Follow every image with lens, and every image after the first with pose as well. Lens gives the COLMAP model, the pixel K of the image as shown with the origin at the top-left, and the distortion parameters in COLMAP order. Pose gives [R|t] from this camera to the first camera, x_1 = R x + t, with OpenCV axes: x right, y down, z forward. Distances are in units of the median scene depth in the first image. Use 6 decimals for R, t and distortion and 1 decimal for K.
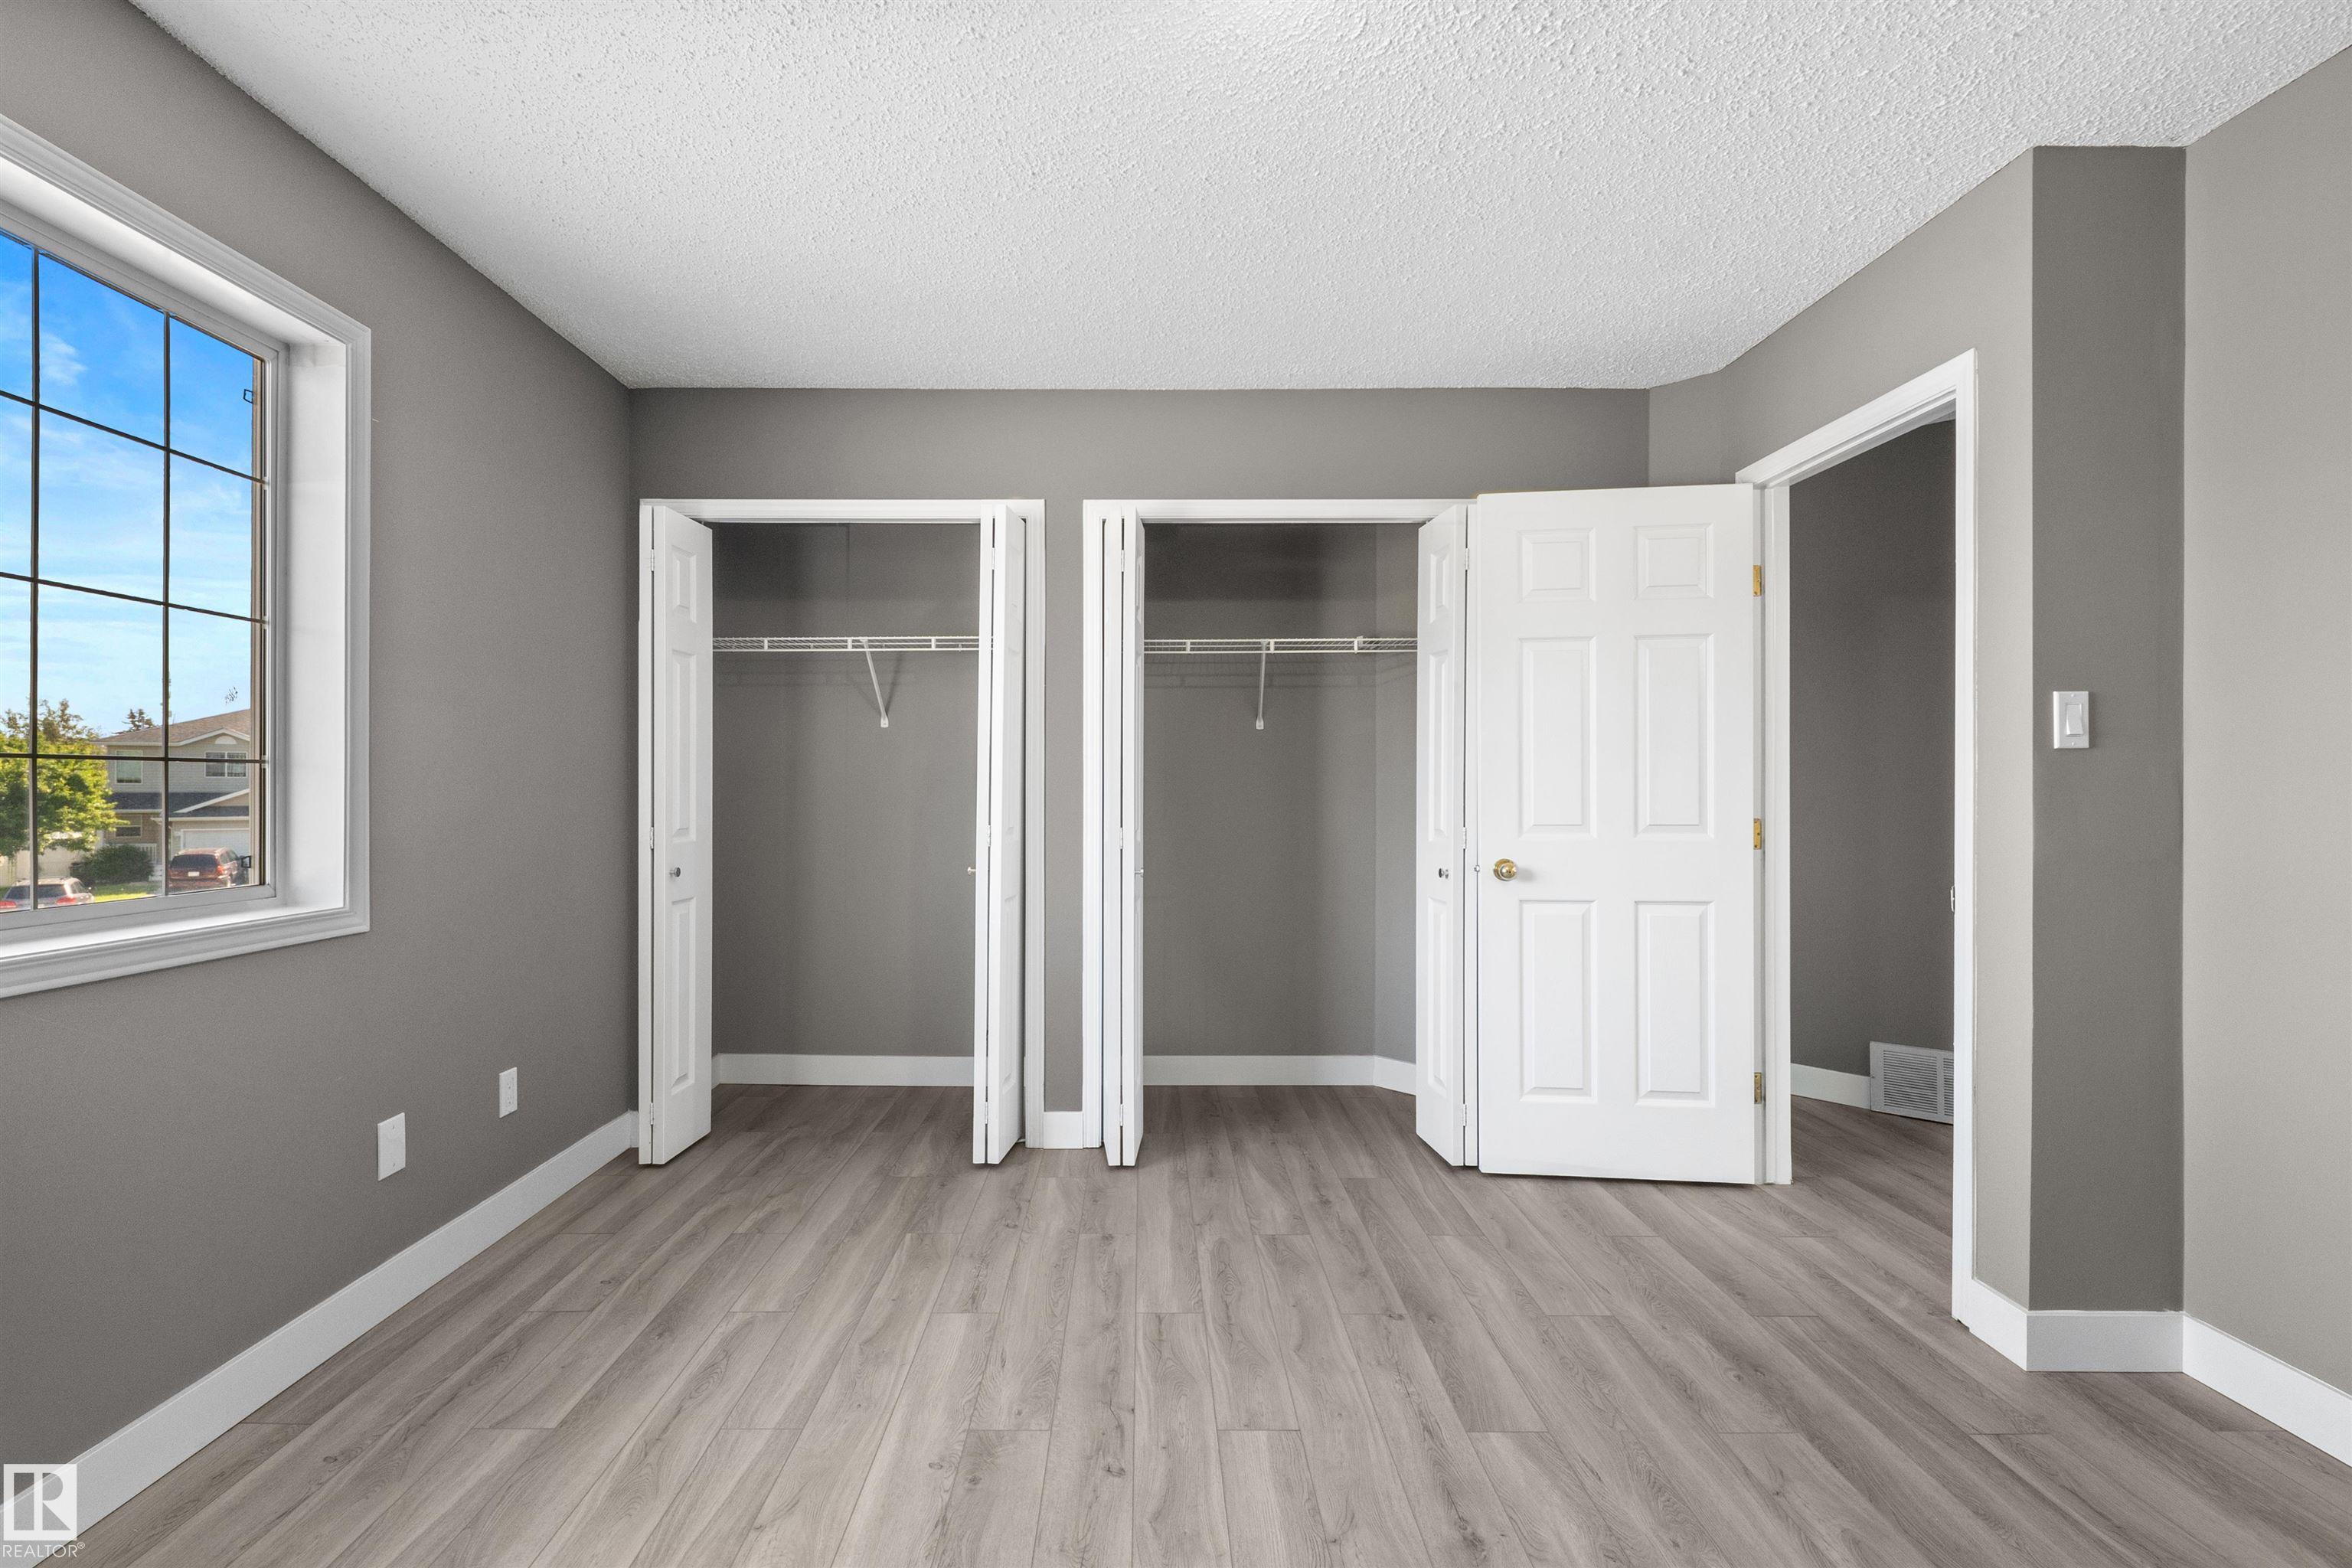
lens RADIAL K [[1046.1, 0, 1144.4], [0, 1046.1, 789.8], [0, 0, 1]] dist [0.009578, -0.006827]
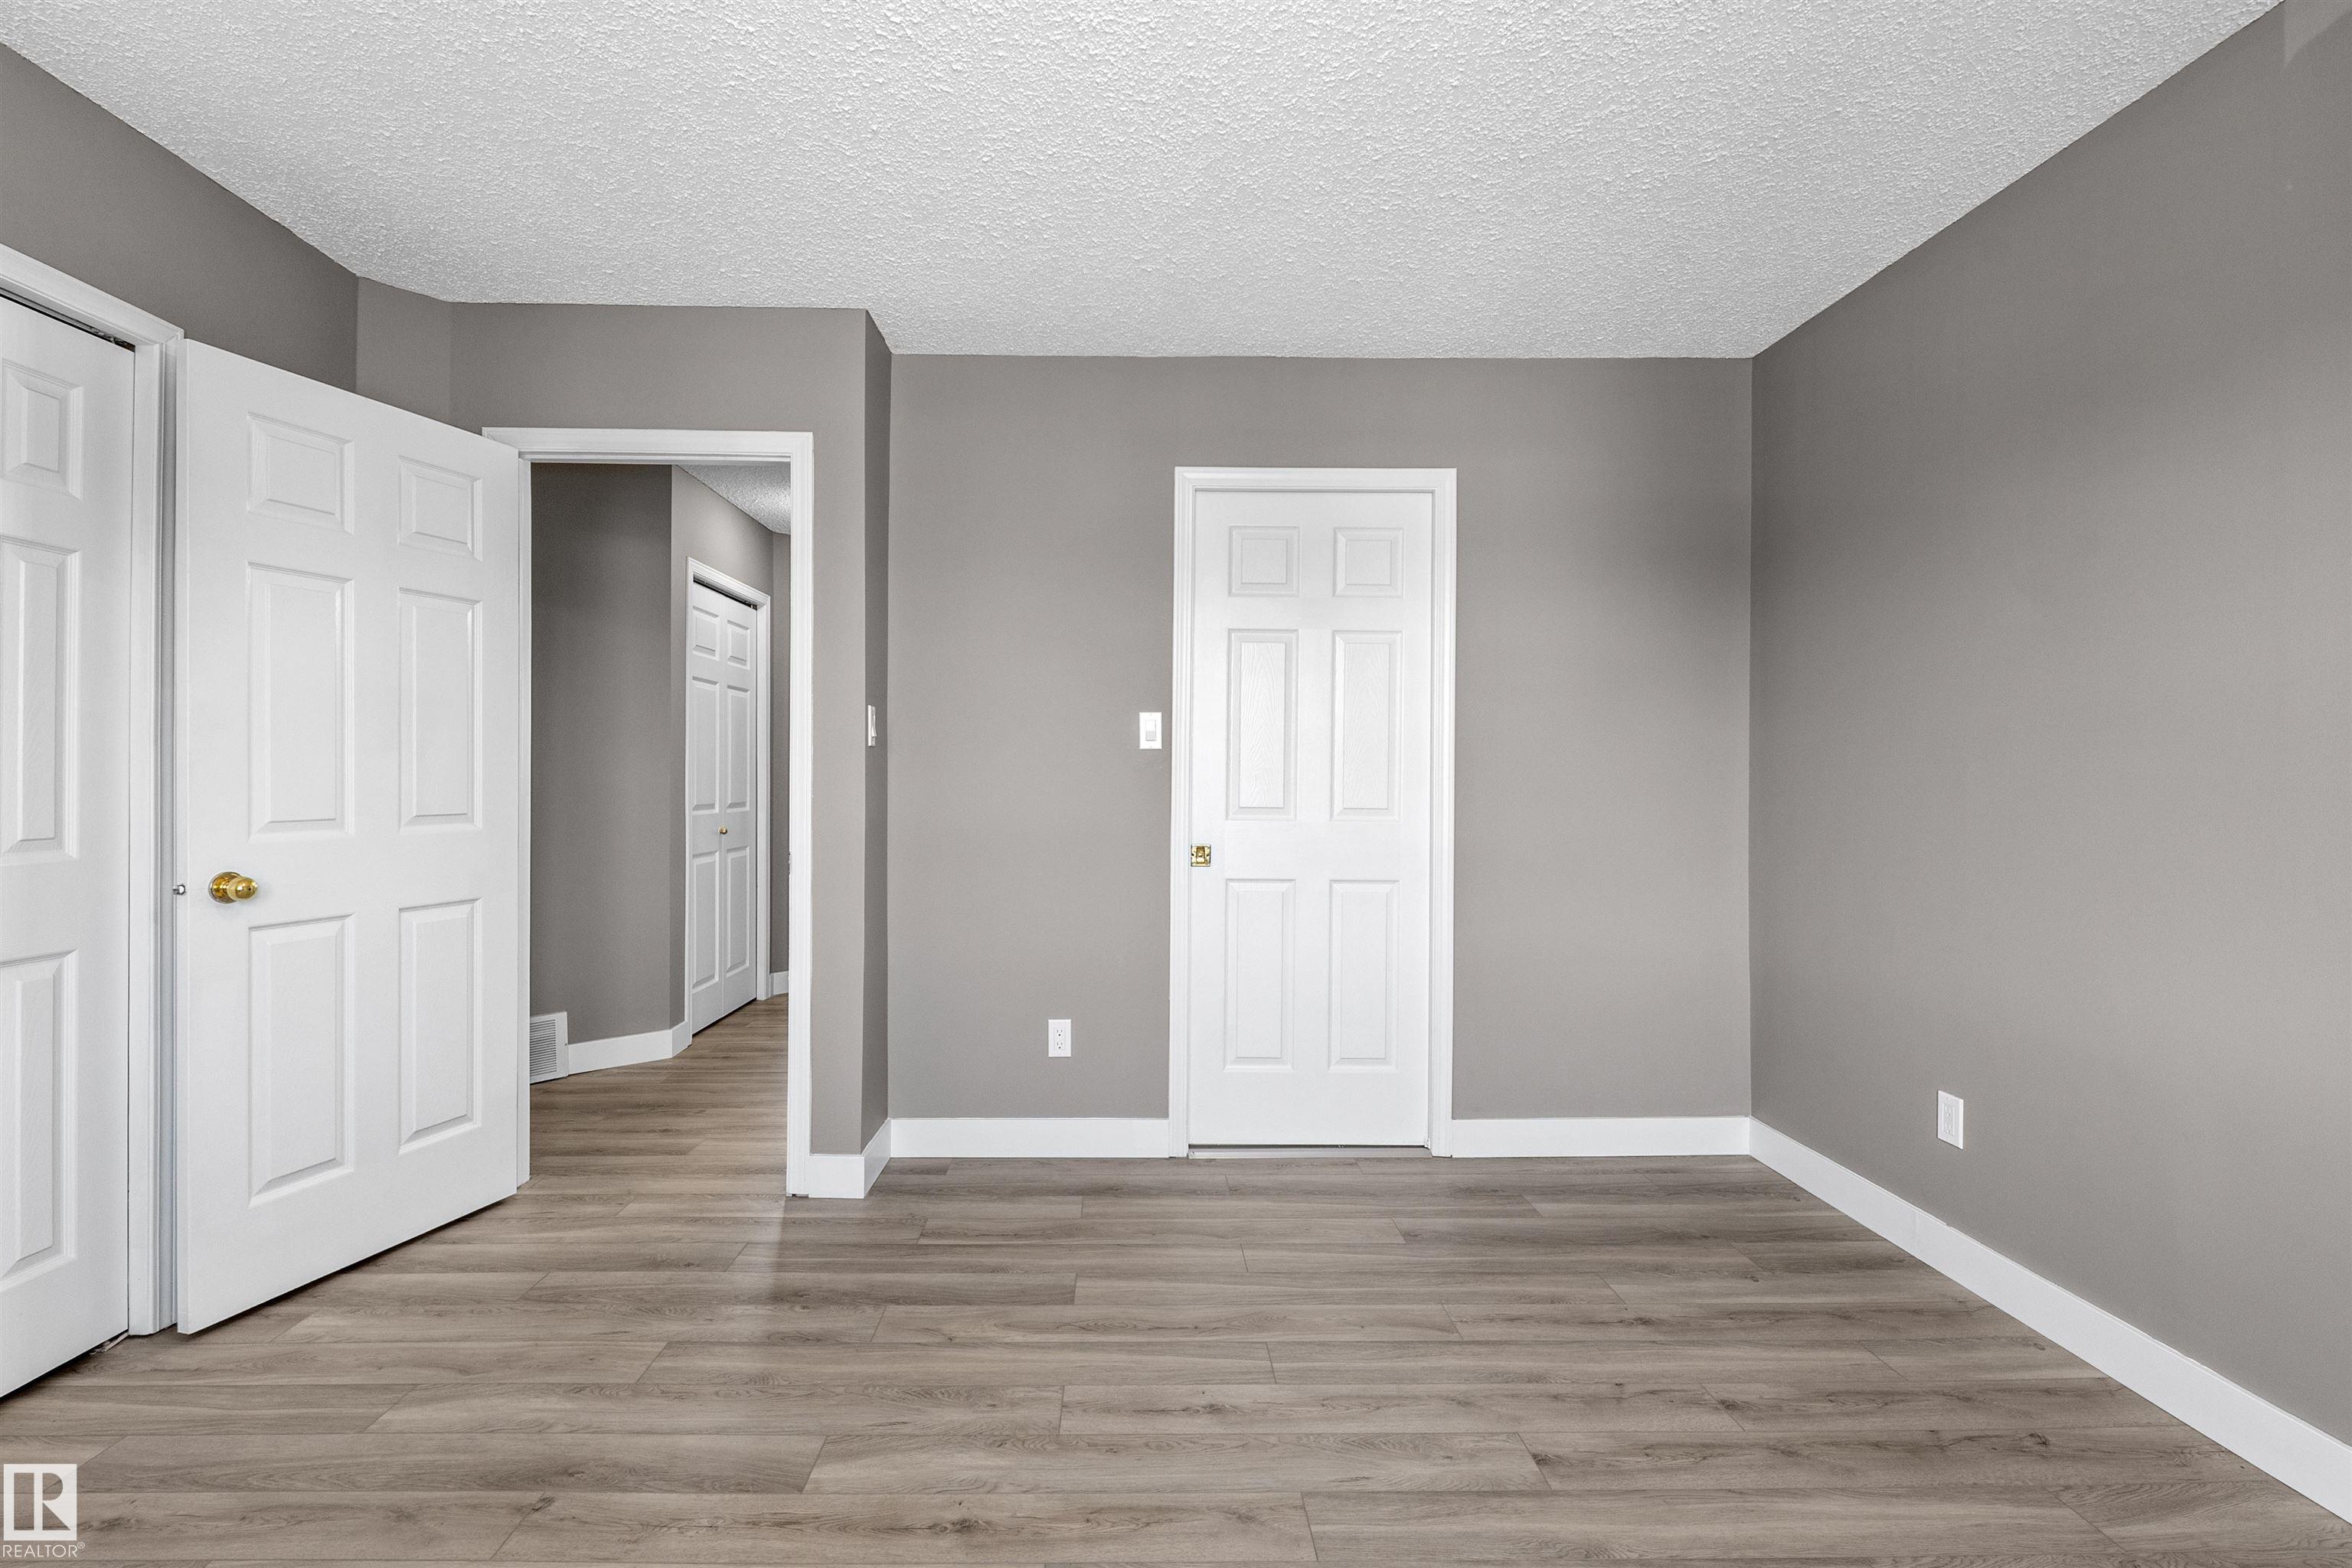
lens RADIAL K [[1046.1, 0, 1140.5], [0, 1046.1, 778.8], [0, 0, 1]] dist [0.009578, -0.006827]
pose [[-0.011312, -0.005265, 0.999922, -0.489164], [-0.001533, 0.999985, 0.005248, -0.002499], [-0.999935, -0.001473, -0.011319, 0.600023]]
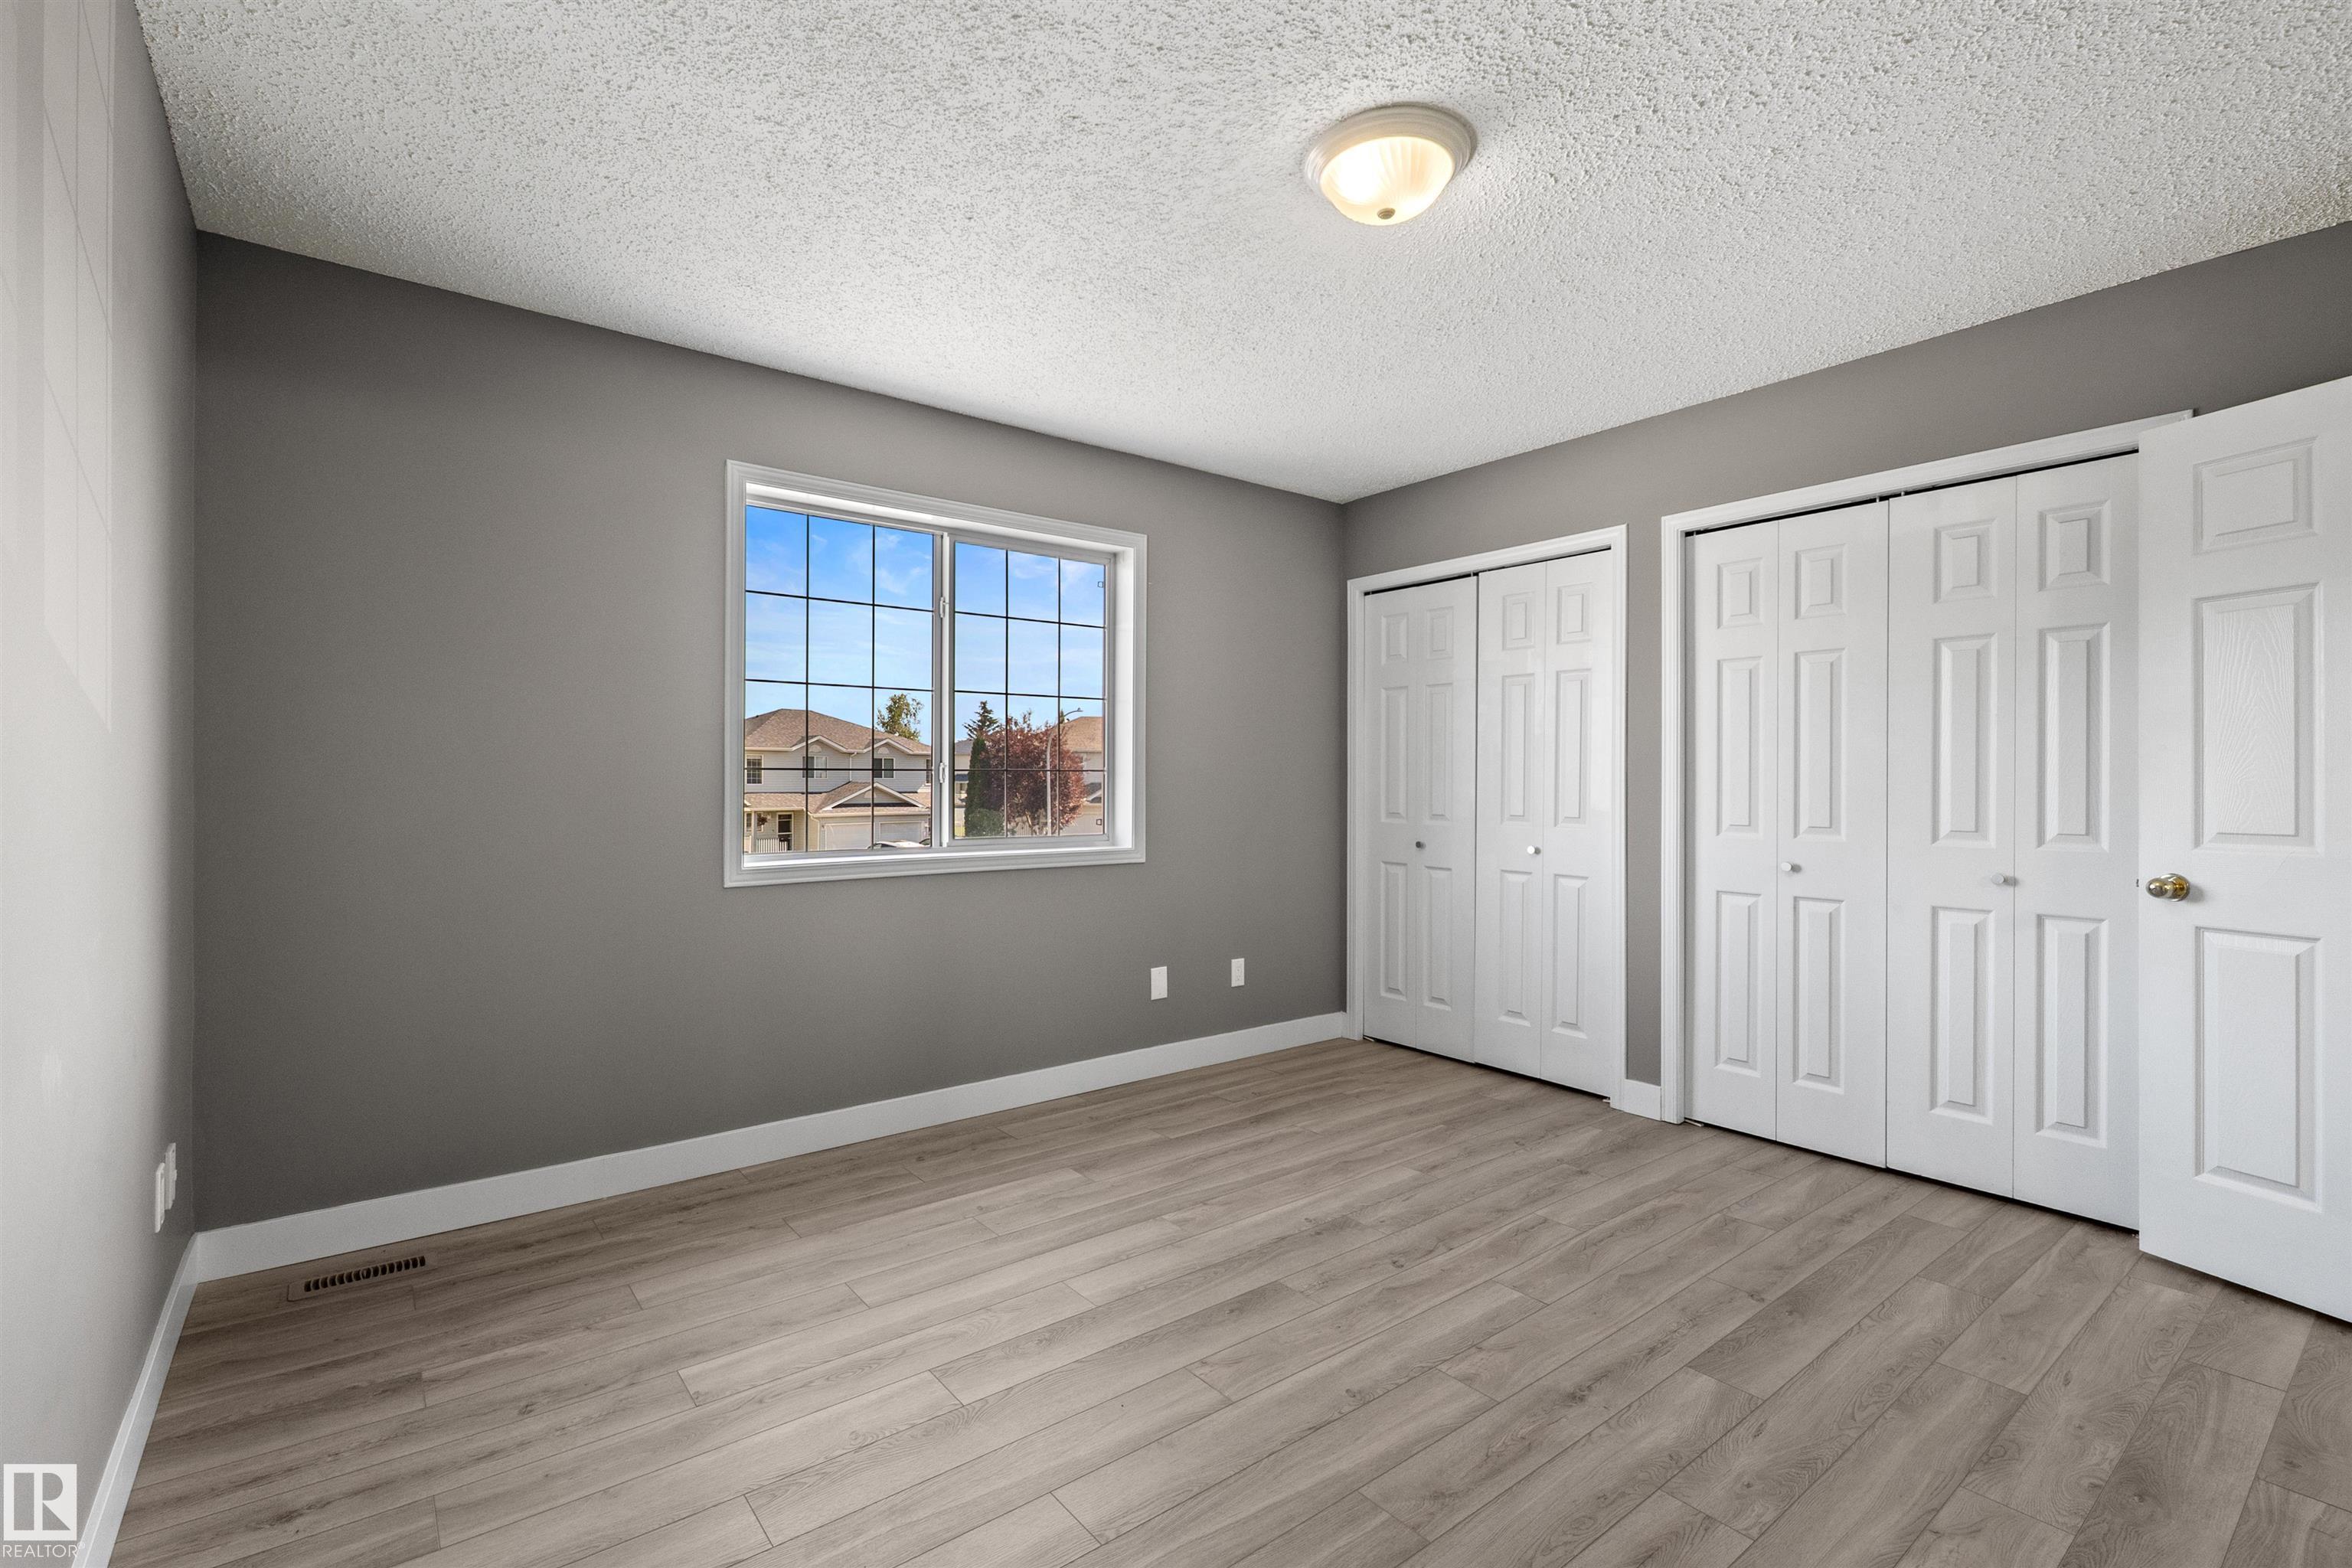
lens RADIAL K [[1046.1, 0, 1141.2], [0, 1046.1, 778.2], [0, 0, 1]] dist [0.009578, -0.006827]
pose [[0.603996, -0.002808, -0.796983, 0.703541], [-0.002566, 0.999982, -0.005468, -0.002006], [0.796984, 0.005347, 0.603977, -0.110707]]
